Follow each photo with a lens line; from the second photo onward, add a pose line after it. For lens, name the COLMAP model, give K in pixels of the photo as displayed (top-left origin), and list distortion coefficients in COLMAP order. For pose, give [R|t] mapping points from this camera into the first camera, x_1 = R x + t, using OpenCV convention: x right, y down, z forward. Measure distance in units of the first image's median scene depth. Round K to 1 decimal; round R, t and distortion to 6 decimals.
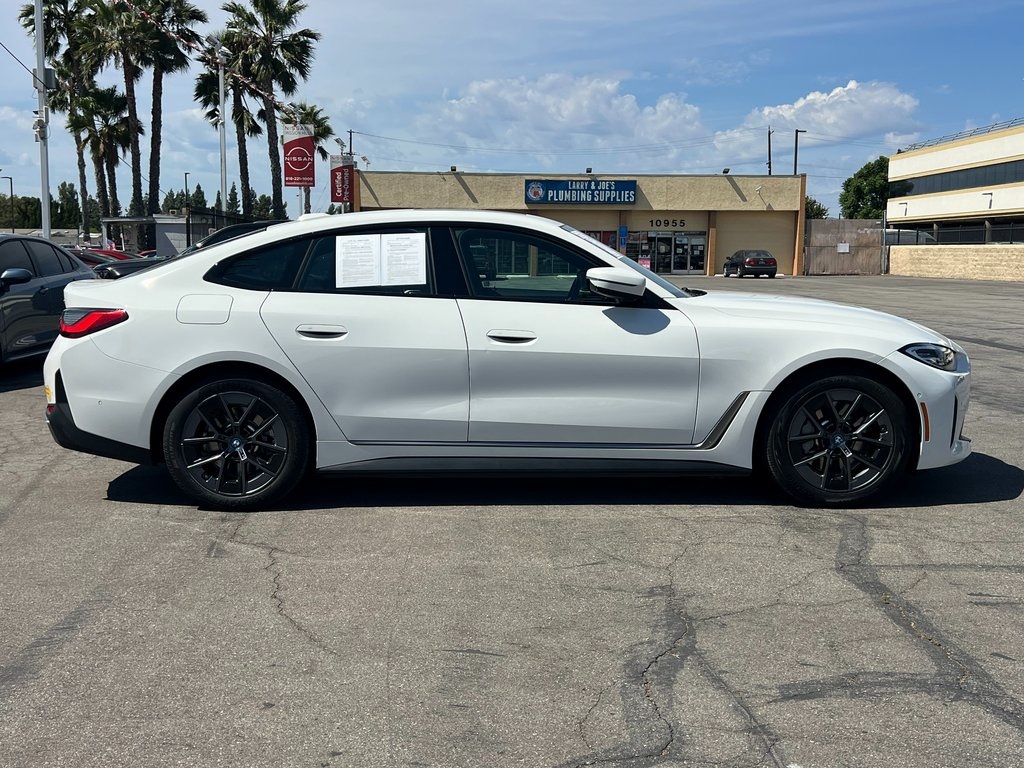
lens RADIAL K [[1097.9, 0, 540.1], [0, 1097.9, 408.6], [0, 0, 1]] dist [0.029087, 0.000000]
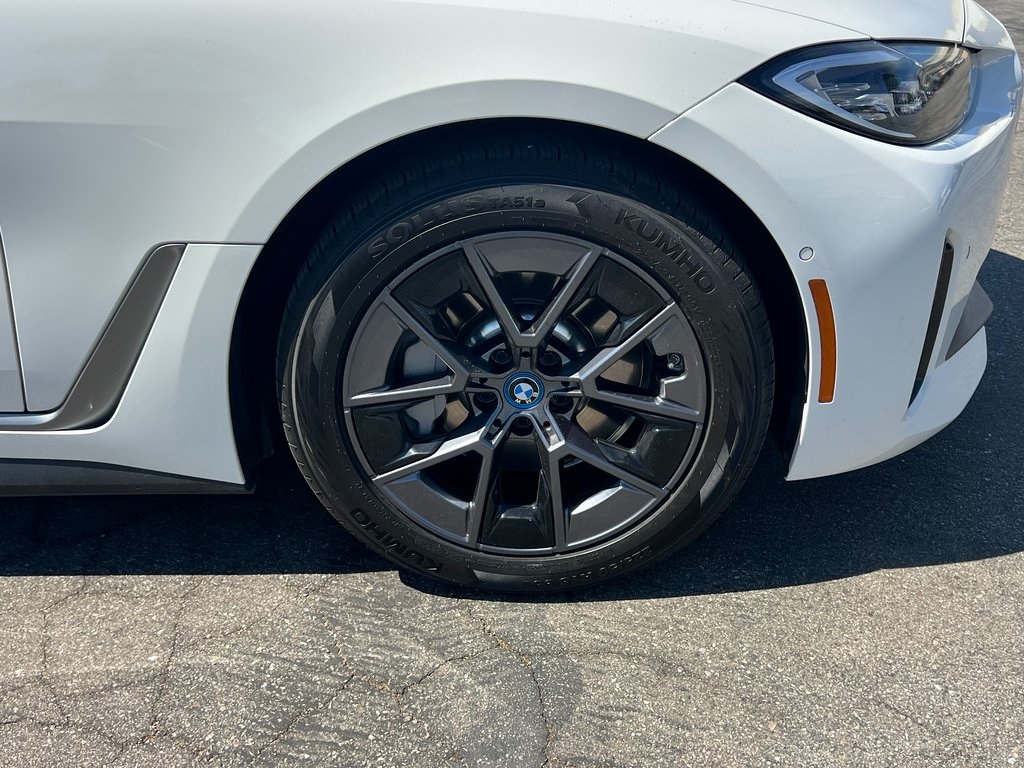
lens RADIAL K [[1097.9, 0, 513.3], [0, 1097.9, 394.0], [0, 0, 1]] dist [0.029087, 0.000000]
pose [[0.999017, 0.003553, -0.044175, 0.282540], [0.012616, 0.932737, 0.360336, -0.077816], [0.042484, -0.360540, 0.931776, 0.729974]]
